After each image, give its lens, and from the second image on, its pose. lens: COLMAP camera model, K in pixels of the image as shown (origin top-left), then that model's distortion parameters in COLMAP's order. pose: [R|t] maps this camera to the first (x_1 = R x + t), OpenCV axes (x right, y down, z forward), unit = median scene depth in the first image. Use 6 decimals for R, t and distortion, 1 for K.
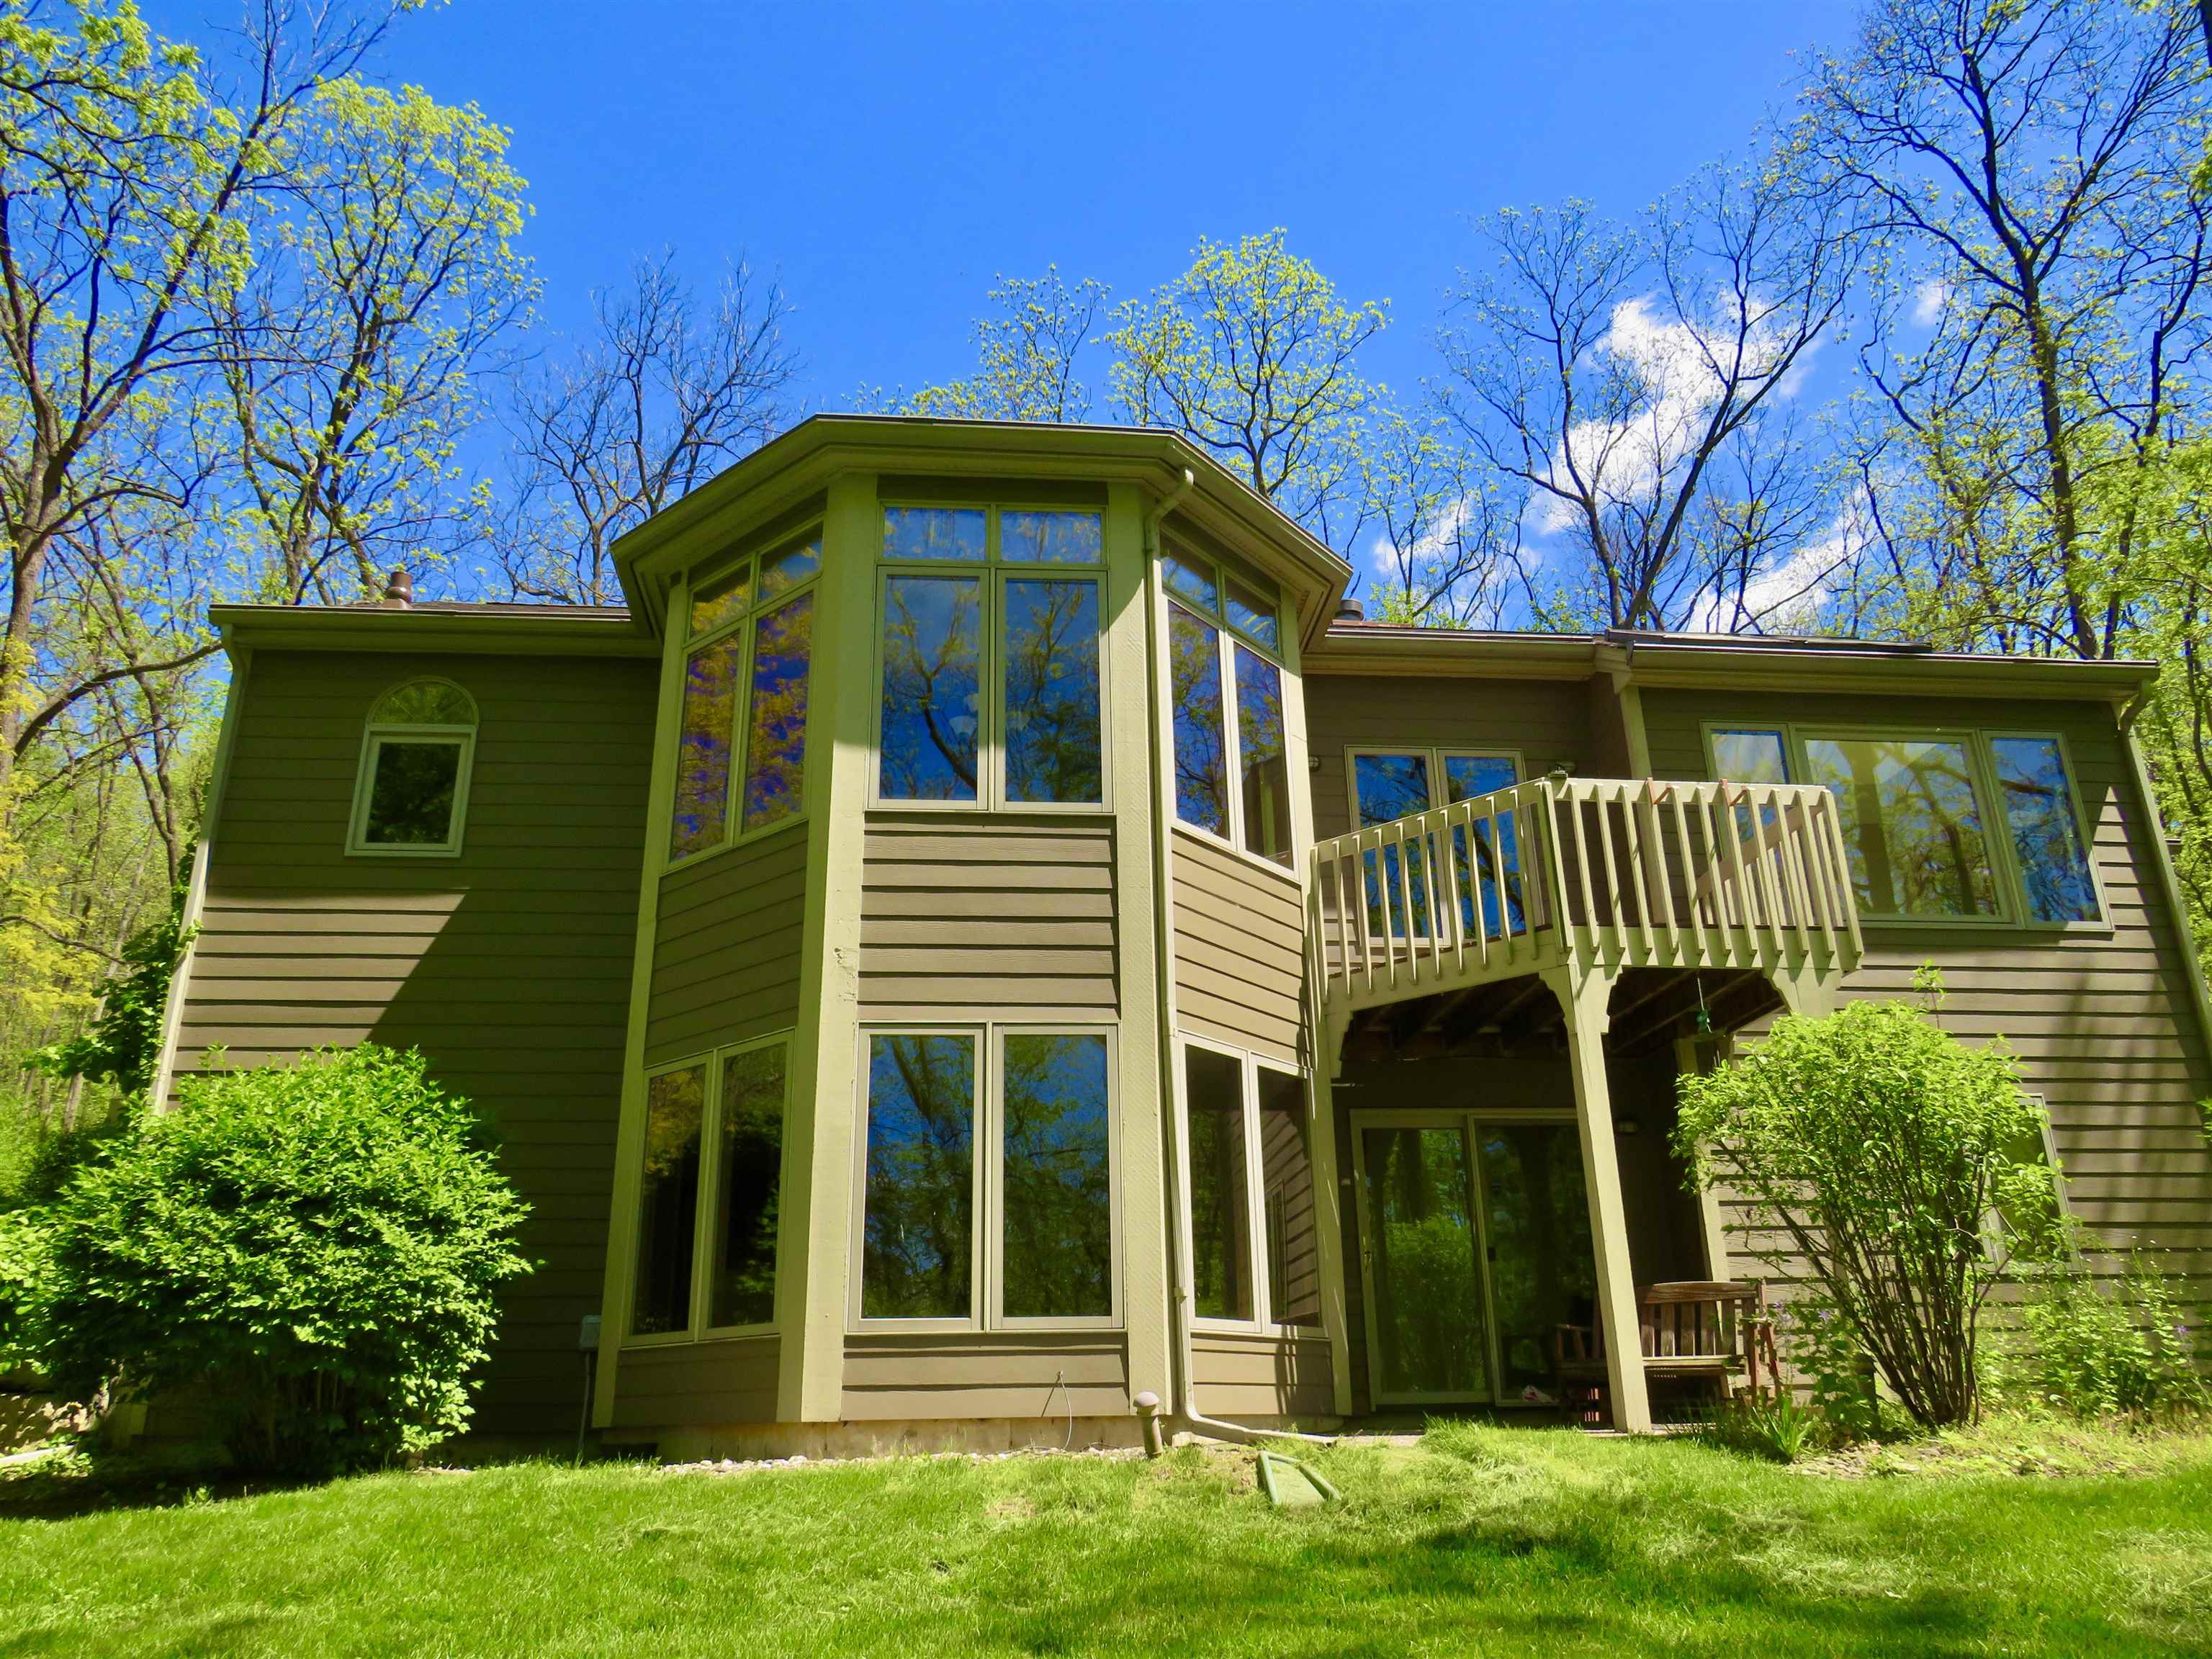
lens RADIAL K [[1575.9, 0, 1104.8], [0, 1575.9, 841.2], [0, 0, 1]] dist [-0.031910, 0.010258]
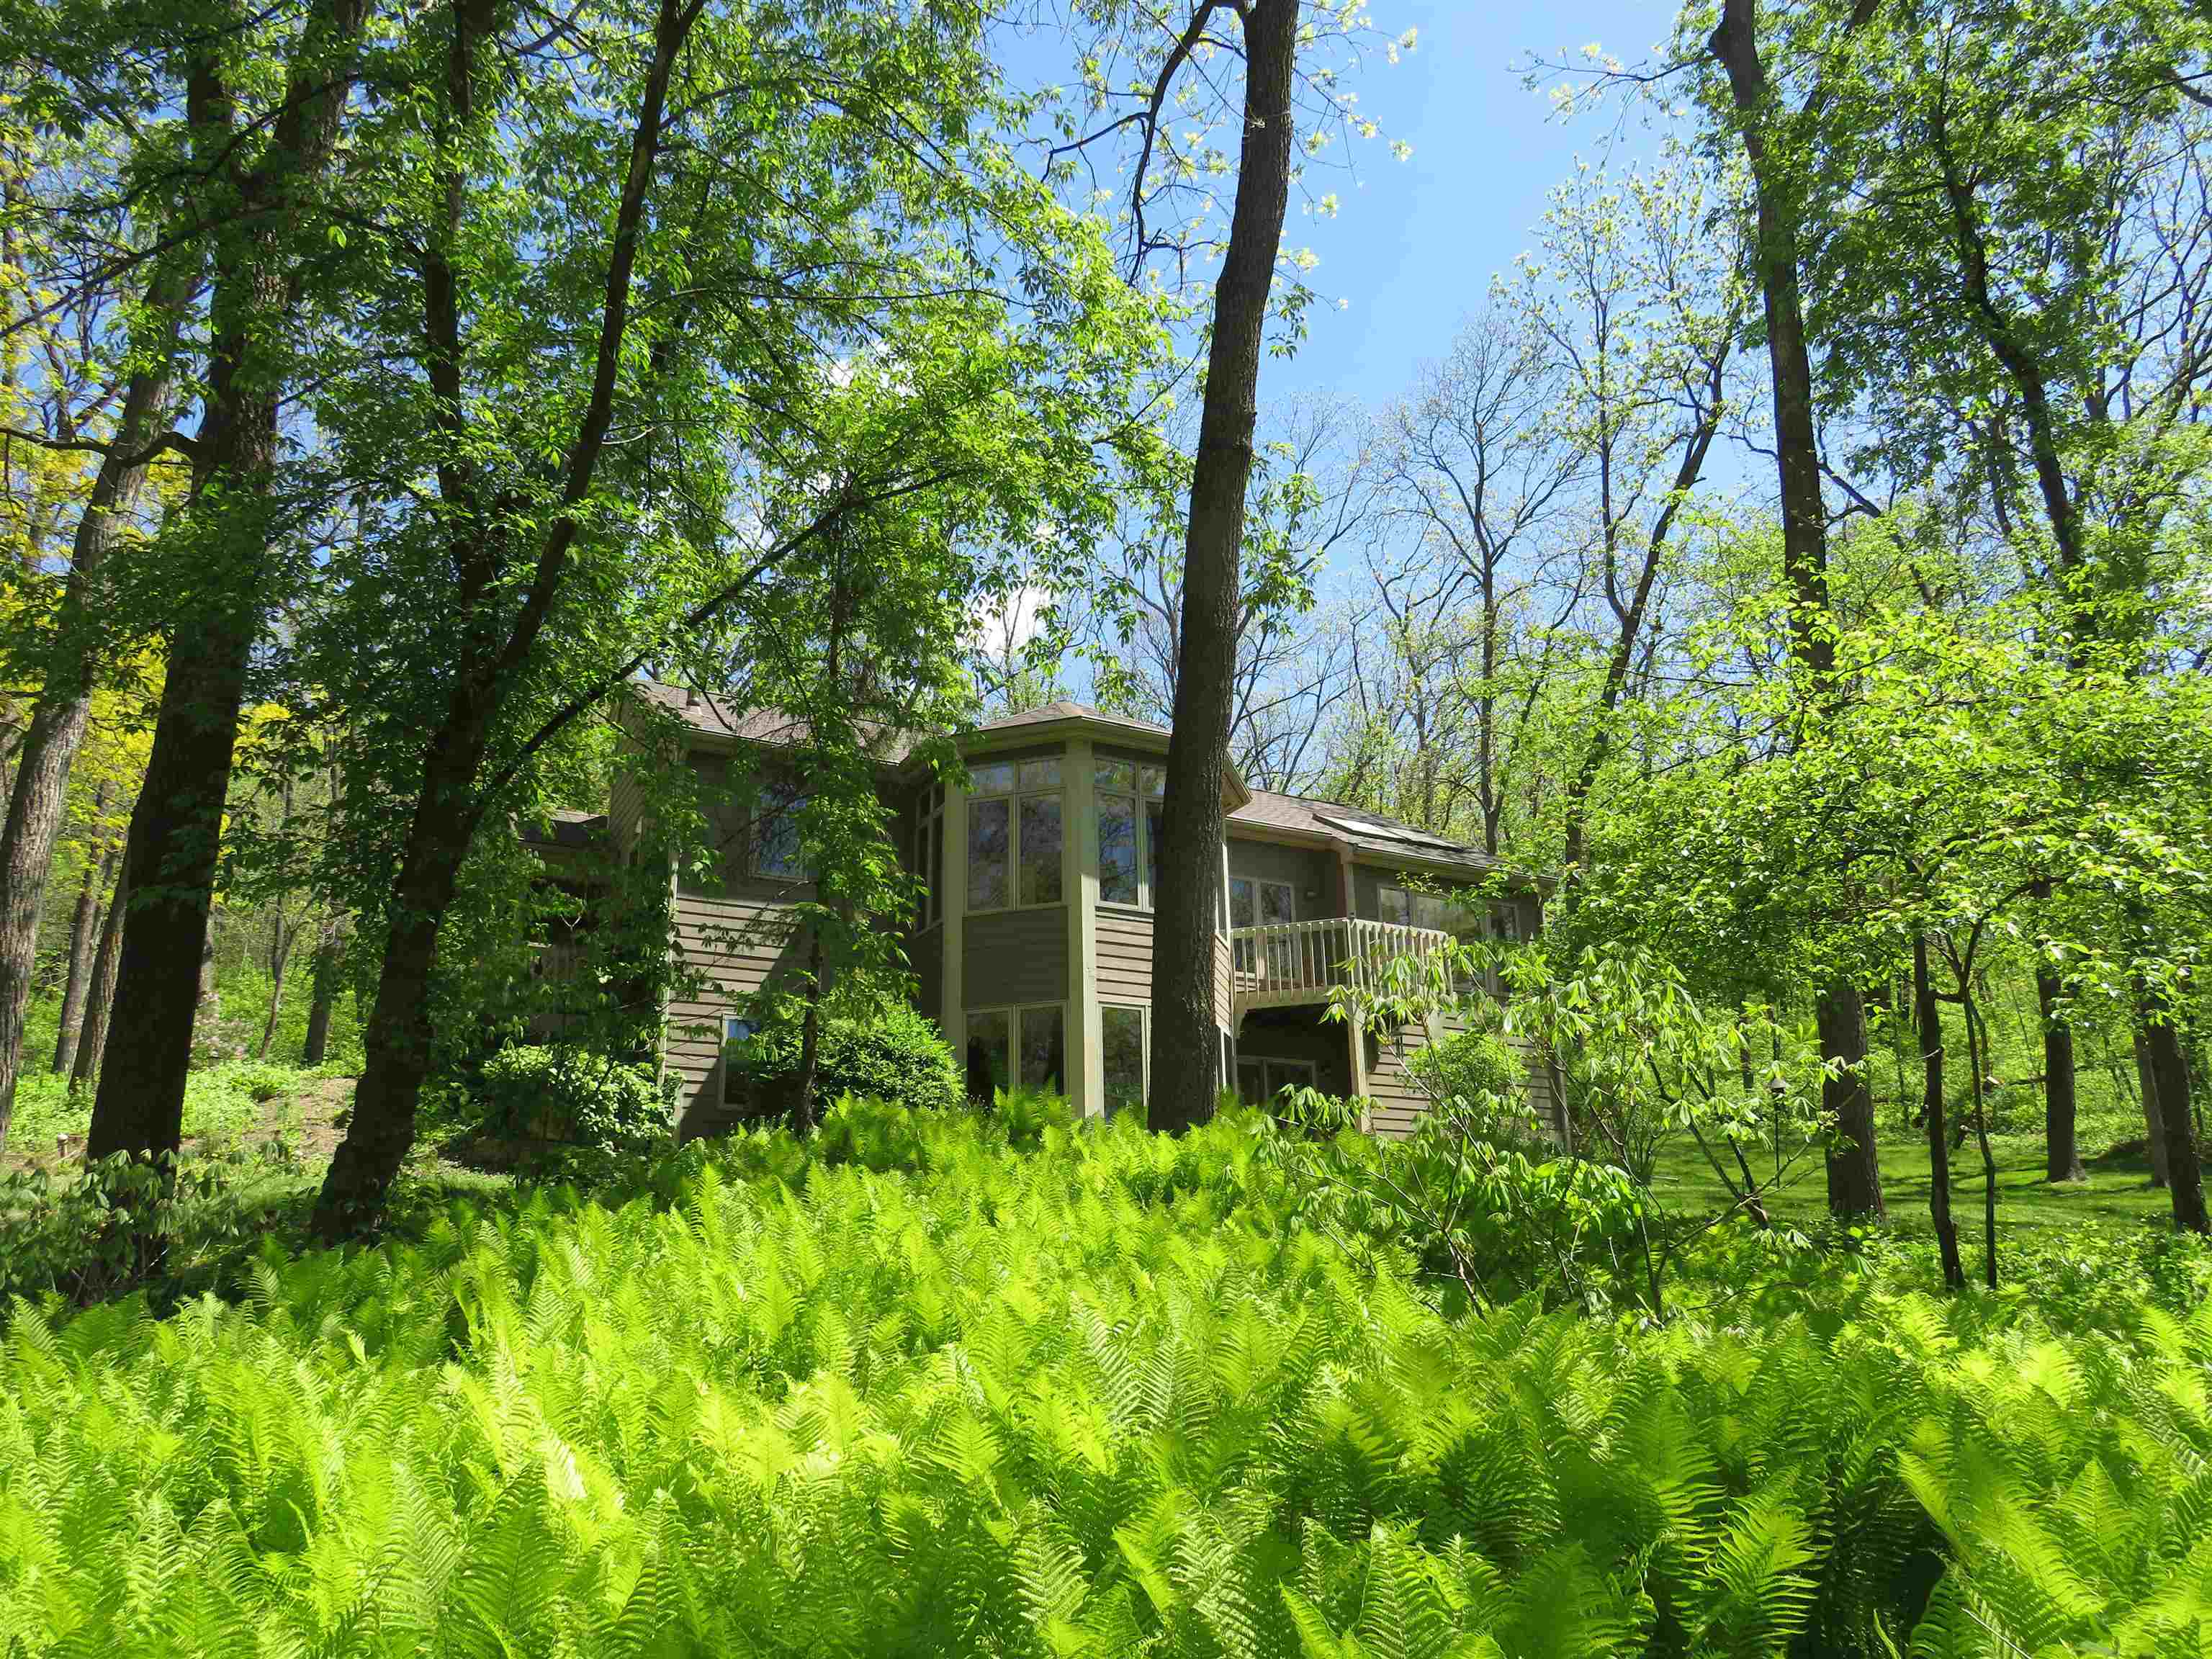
lens RADIAL K [[1575.9, 0, 1105.4], [0, 1575.9, 835.4], [0, 0, 1]] dist [-0.031910, 0.010258]
pose [[0.919876, 0.122665, 0.372534, -0.954546], [-0.135106, 0.990804, 0.007366, -0.133243], [-0.368204, -0.057107, 0.927989, -1.046477]]
